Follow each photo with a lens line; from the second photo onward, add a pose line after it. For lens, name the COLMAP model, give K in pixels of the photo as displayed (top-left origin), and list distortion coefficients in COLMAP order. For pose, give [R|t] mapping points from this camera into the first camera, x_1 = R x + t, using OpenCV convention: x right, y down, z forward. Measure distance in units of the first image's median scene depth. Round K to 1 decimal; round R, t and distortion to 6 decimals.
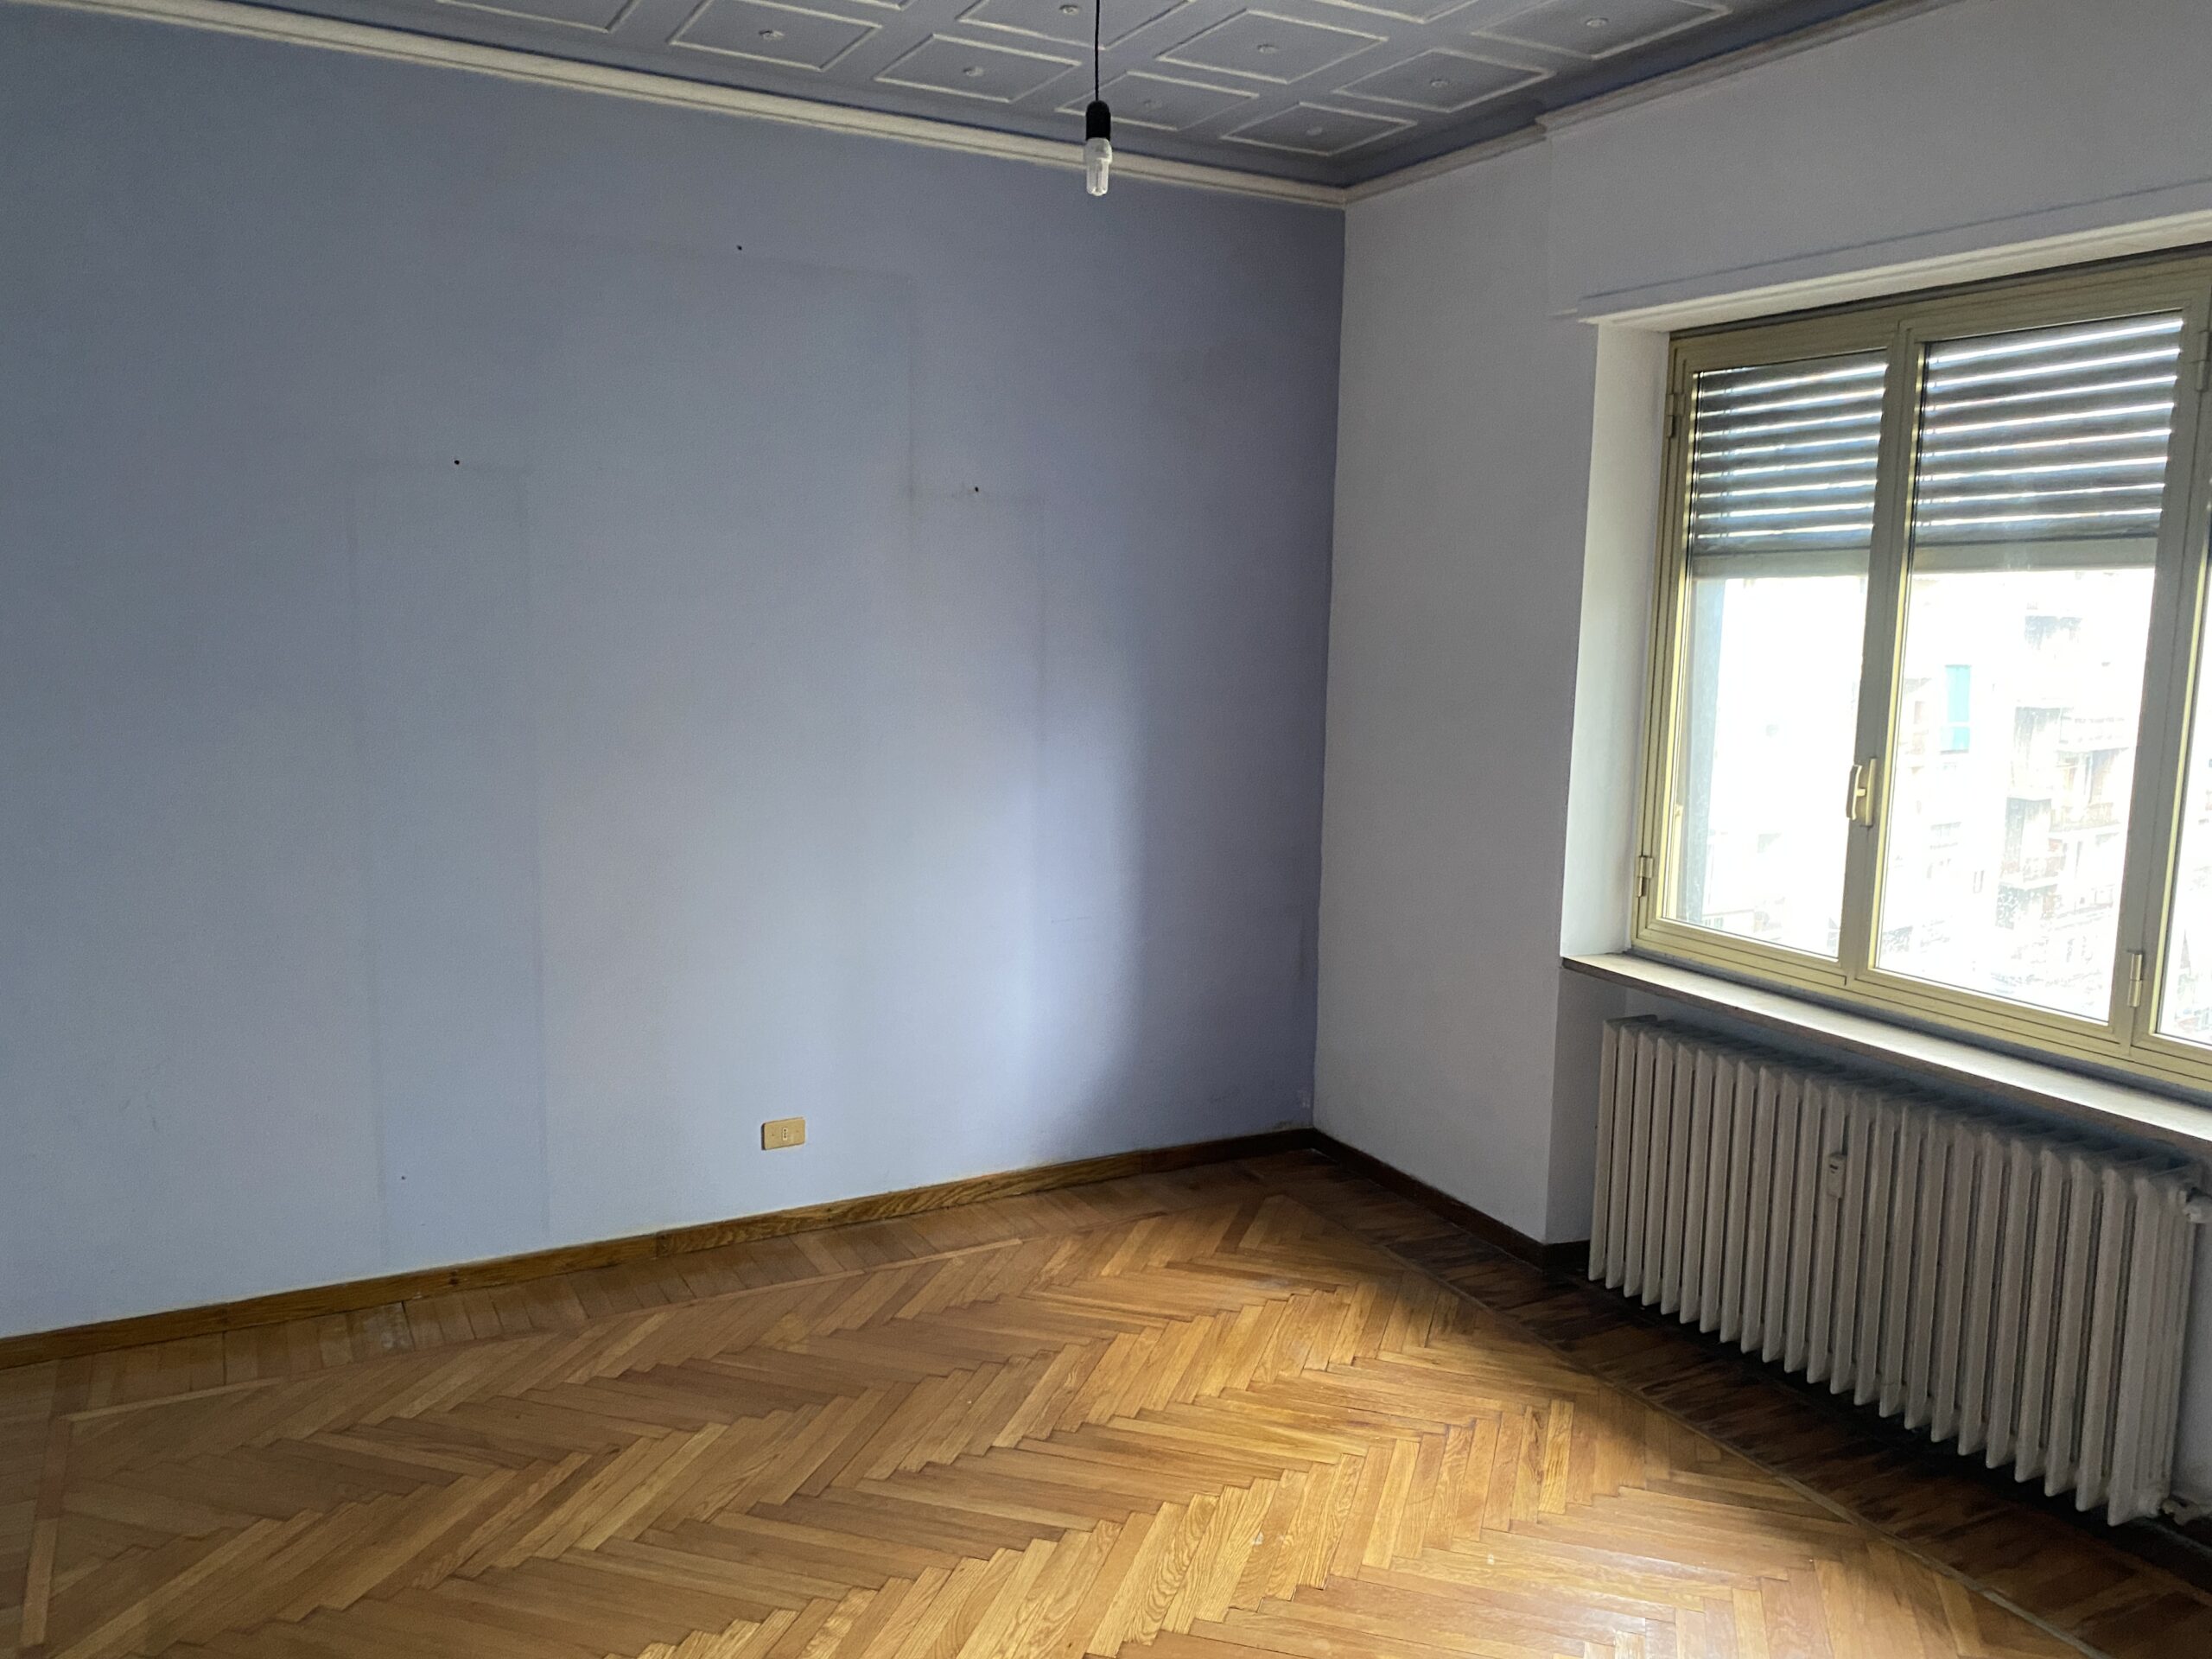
lens RADIAL K [[1675.7, 0, 1121.4], [0, 1675.7, 838.4], [0, 0, 1]] dist [0.032005, -0.032344]
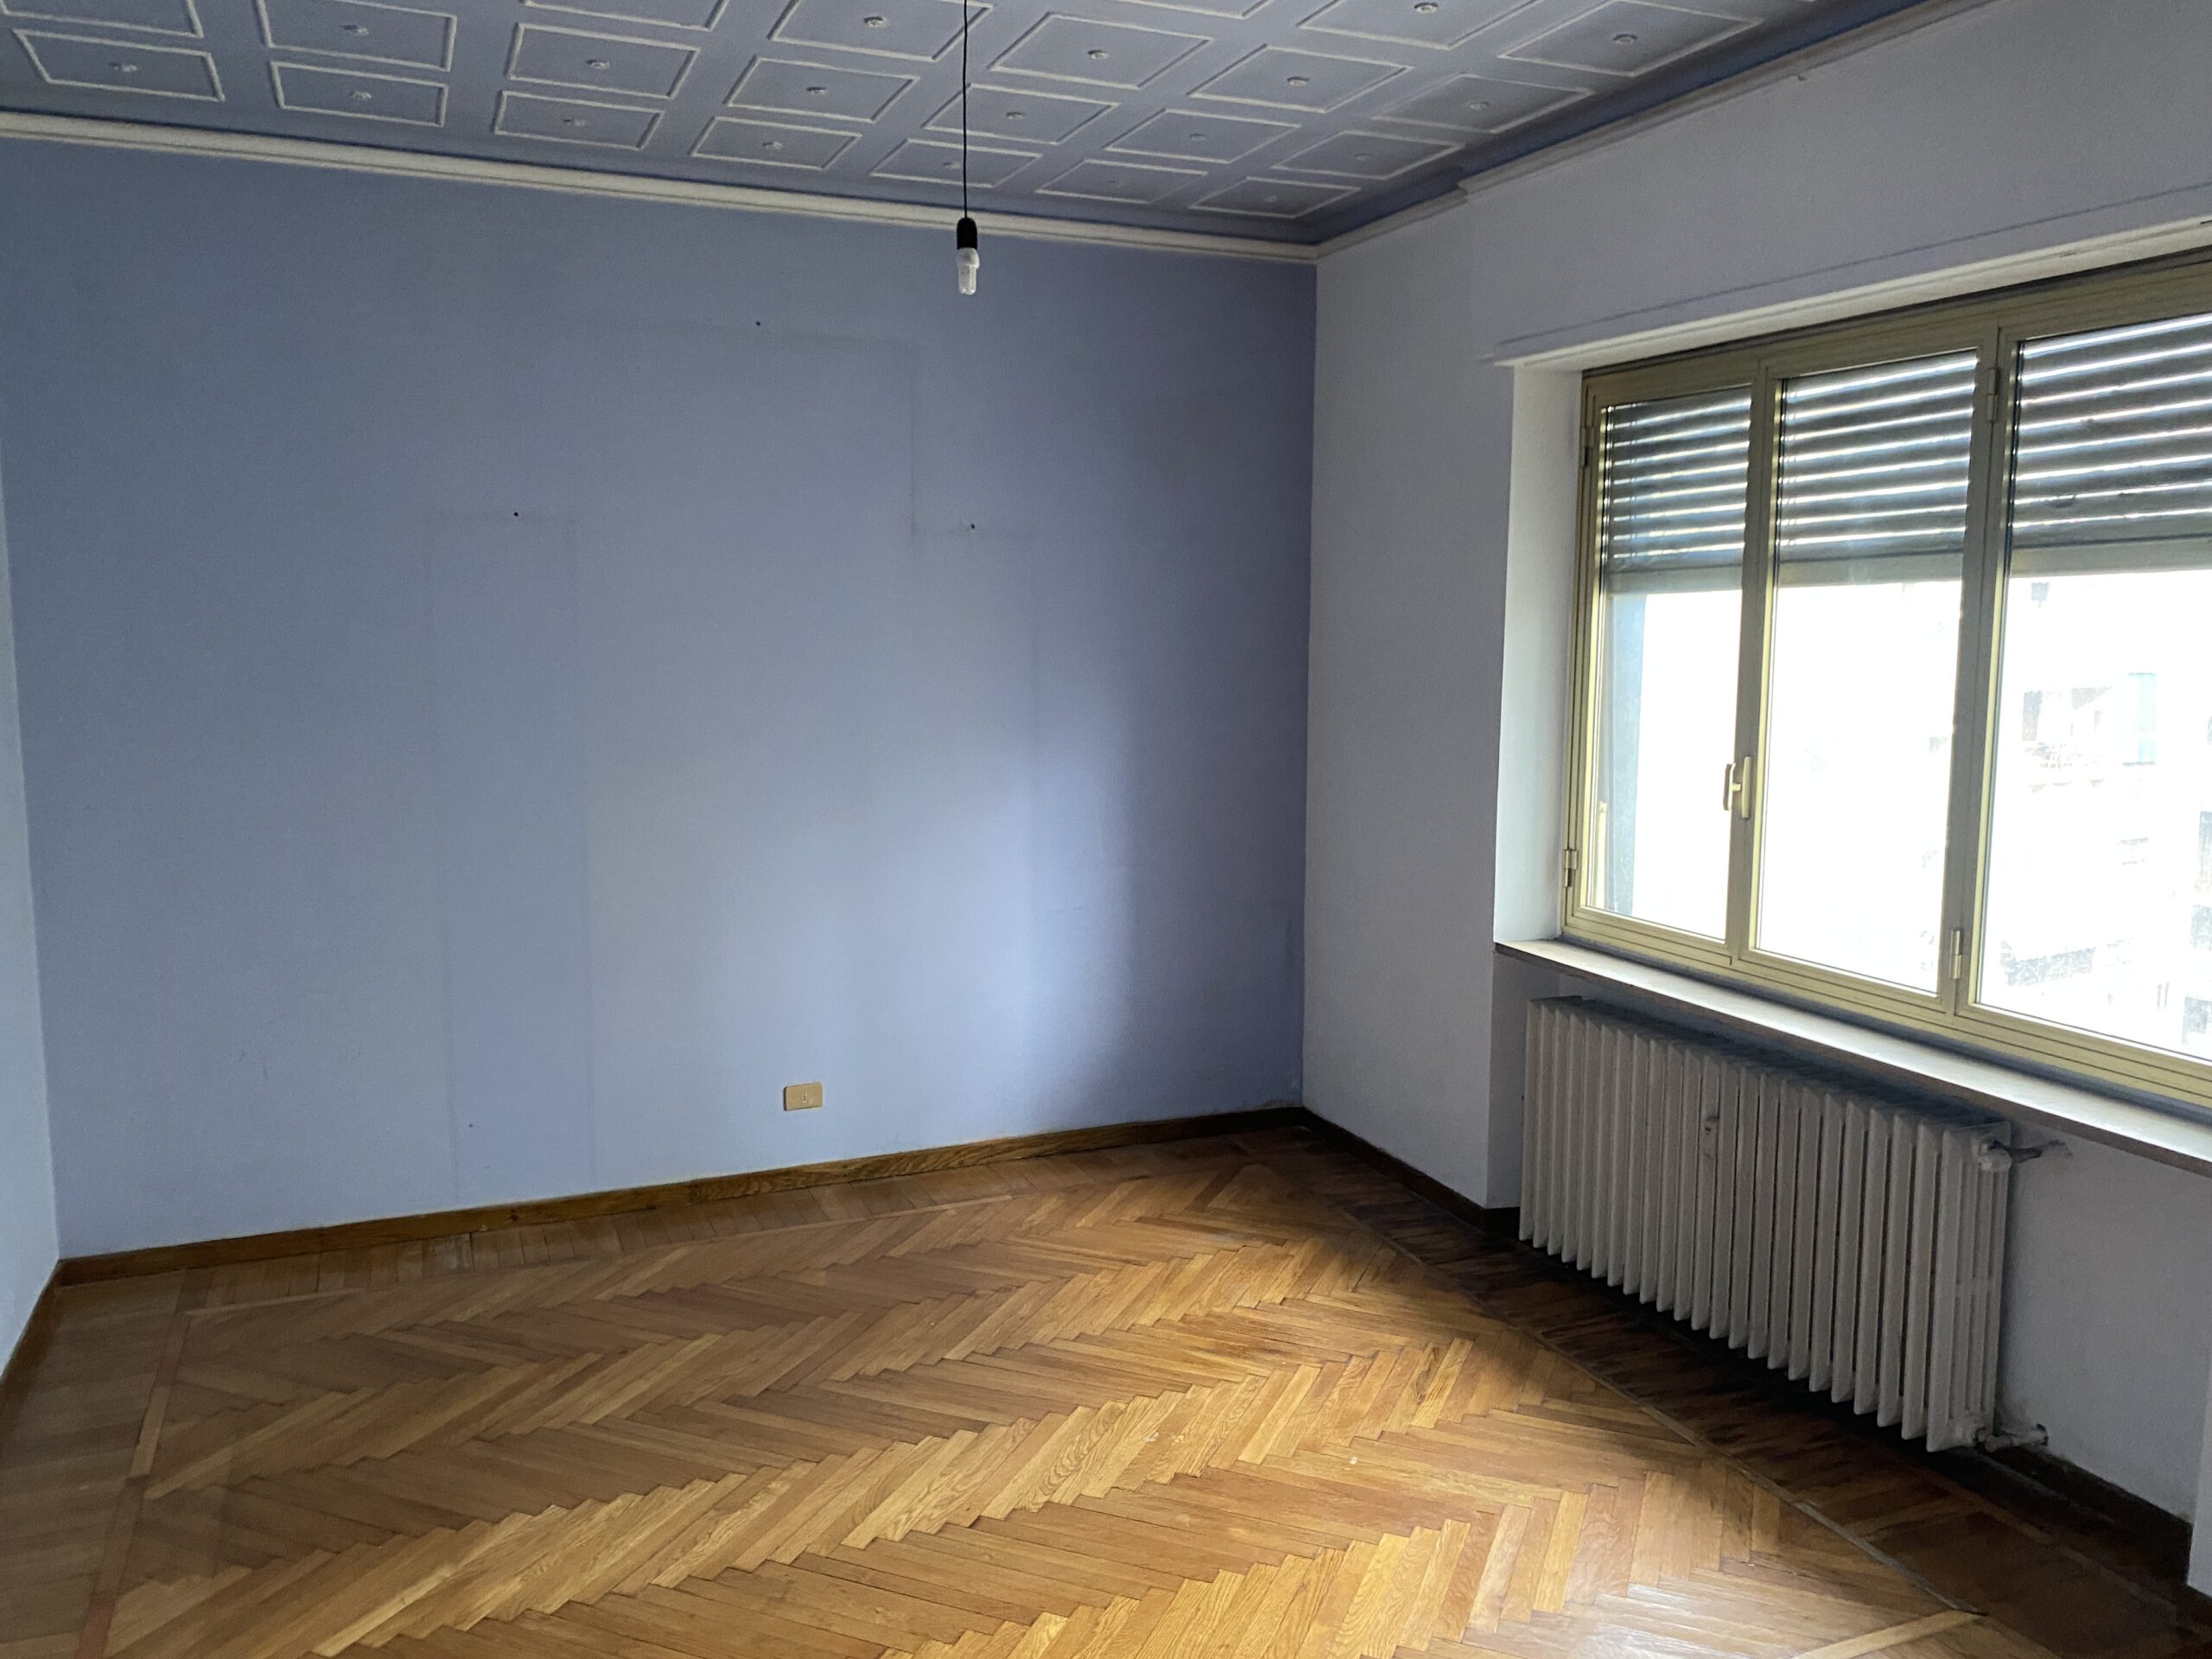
lens RADIAL K [[1675.7, 0, 1096.6], [0, 1675.7, 816.3], [0, 0, 1]] dist [0.032005, -0.032344]
pose [[0.994620, -0.002685, -0.103560, 0.138703], [0.000192, 0.999710, -0.024068, 0.017790], [0.103594, 0.023919, 0.994332, -0.130909]]
